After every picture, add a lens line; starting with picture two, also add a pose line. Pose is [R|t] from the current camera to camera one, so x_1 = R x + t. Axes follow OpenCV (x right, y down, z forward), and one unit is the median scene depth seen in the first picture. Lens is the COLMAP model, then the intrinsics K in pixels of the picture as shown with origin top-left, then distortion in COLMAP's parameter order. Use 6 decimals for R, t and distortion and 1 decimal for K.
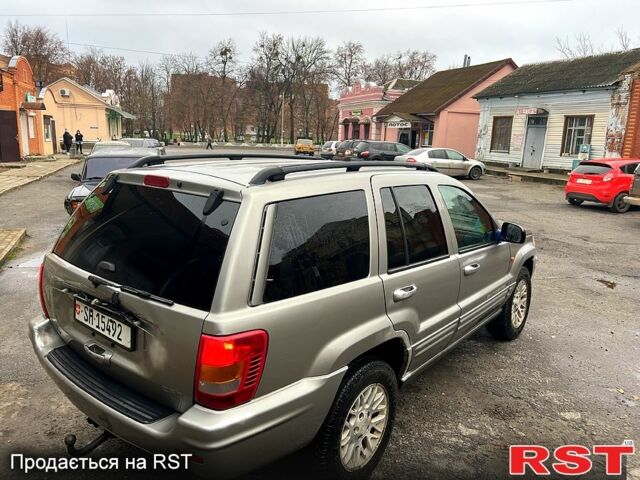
lens RADIAL K [[481.6, 0, 323.5], [0, 481.6, 238.0], [0, 0, 1]] dist [0.043852, -0.053925]
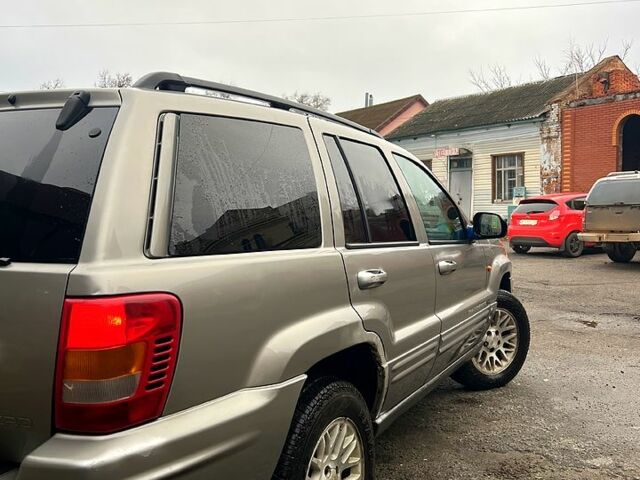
lens RADIAL K [[638.6, 0, 316.9], [0, 638.6, 238.8], [0, 0, 1]] dist [-0.016076, 0.000000]
pose [[0.980370, -0.058641, 0.188244, -0.048634], [0.086995, 0.985439, -0.146088, 0.128325], [-0.176936, 0.159596, 0.971196, 0.104939]]
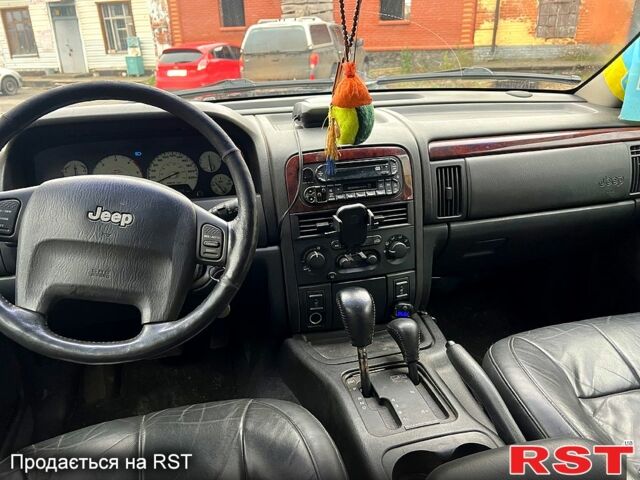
lens RADIAL K [[481.6, 0, 317.3], [0, 481.6, 244.6], [0, 0, 1]] dist [0.043852, -0.053925]
pose [[0.609777, -0.349576, 0.711315, -0.041838], [0.216602, 0.936812, 0.274714, -0.062747], [-0.762401, -0.013443, 0.646965, 0.988553]]
